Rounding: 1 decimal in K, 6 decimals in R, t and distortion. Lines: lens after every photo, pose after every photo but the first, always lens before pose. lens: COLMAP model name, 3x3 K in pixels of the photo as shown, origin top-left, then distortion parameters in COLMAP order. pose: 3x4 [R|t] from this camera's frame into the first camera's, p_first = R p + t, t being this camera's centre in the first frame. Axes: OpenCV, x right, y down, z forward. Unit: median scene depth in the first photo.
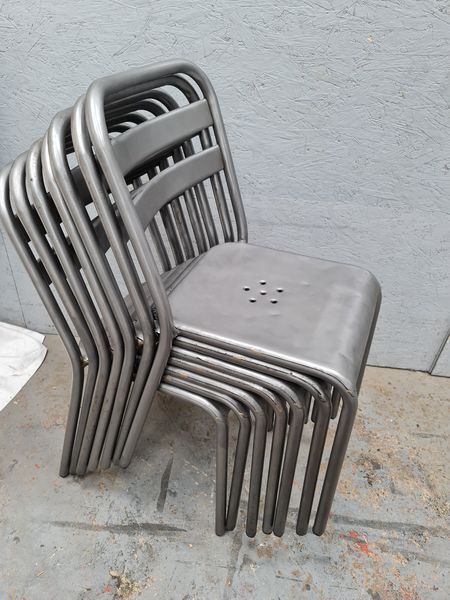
lens RADIAL K [[443.0, 0, 222.3], [0, 443.0, 296.0], [0, 0, 1]] dist [0.097556, -0.102535]
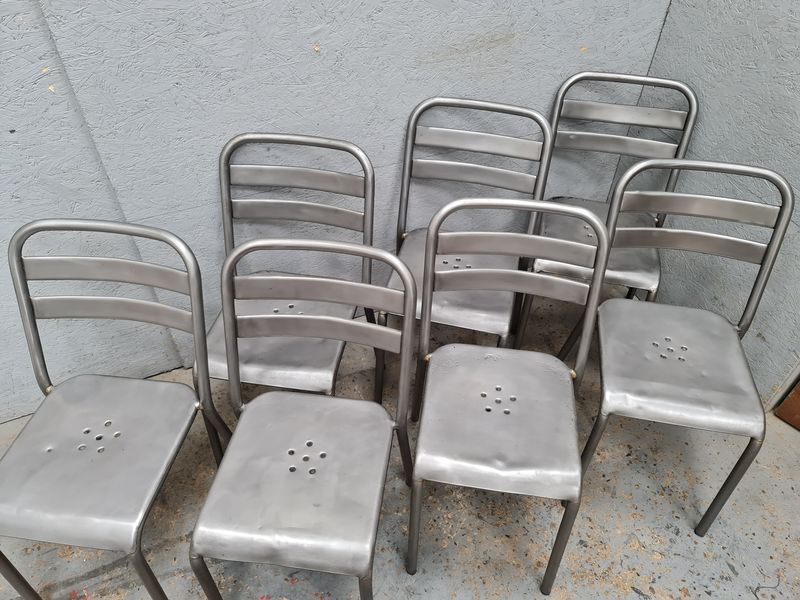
lens RADIAL K [[590.6, 0, 404.1], [0, 590.6, 294.9], [0, 0, 1]] dist [0.097556, -0.102535]
pose [[0.872914, -0.380202, 0.305724, 0.775155], [0.325935, 0.920752, 0.214435, -0.119546], [-0.363025, -0.087537, 0.927658, -0.423279]]
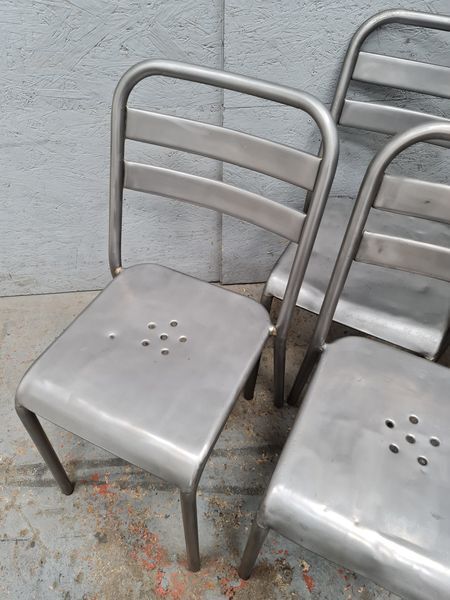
lens RADIAL K [[443.0, 0, 219.1], [0, 443.0, 301.3], [0, 0, 1]] dist [0.097556, -0.102535]
pose [[0.982662, -0.175433, 0.059982, 0.569693], [0.155240, 0.955421, 0.251141, -0.038856], [-0.101366, -0.237475, 0.966090, 0.128733]]
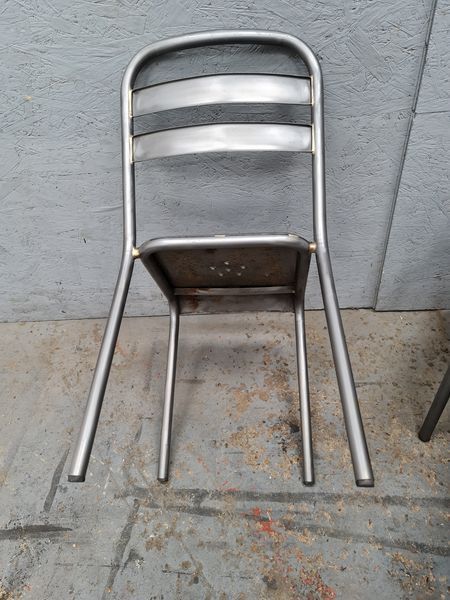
lens RADIAL K [[443.0, 0, 220.4], [0, 443.0, 298.9], [0, 0, 1]] dist [0.097556, -0.102535]
pose [[0.984545, -0.143153, -0.100891, 0.375210], [0.155886, 0.978875, 0.132298, -0.012531], [0.079821, -0.145981, 0.986062, 0.185610]]
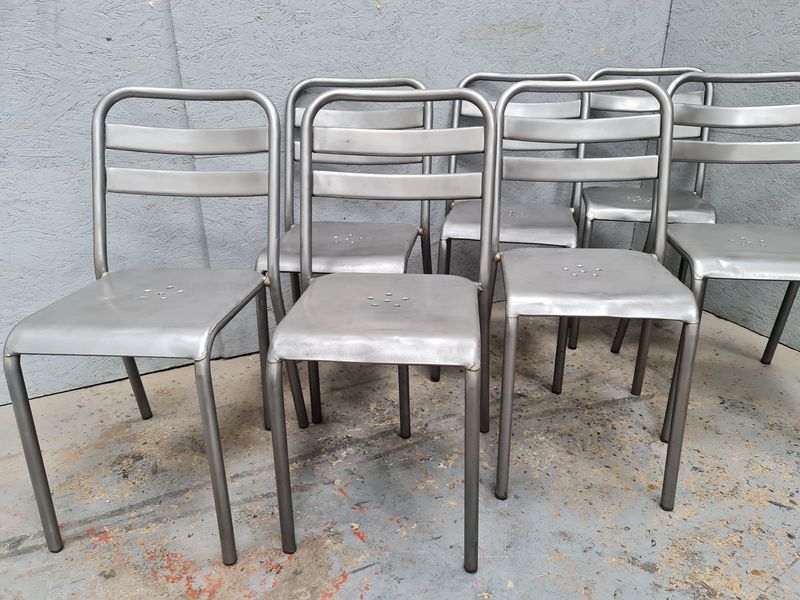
lens RADIAL K [[590.6, 0, 406.2], [0, 590.6, 303.8], [0, 0, 1]] dist [0.097556, -0.102535]
pose [[0.855271, -0.273846, 0.439908, 0.412357], [0.358881, 0.925421, -0.121656, 0.493166], [-0.373785, 0.261924, 0.889764, -0.256898]]
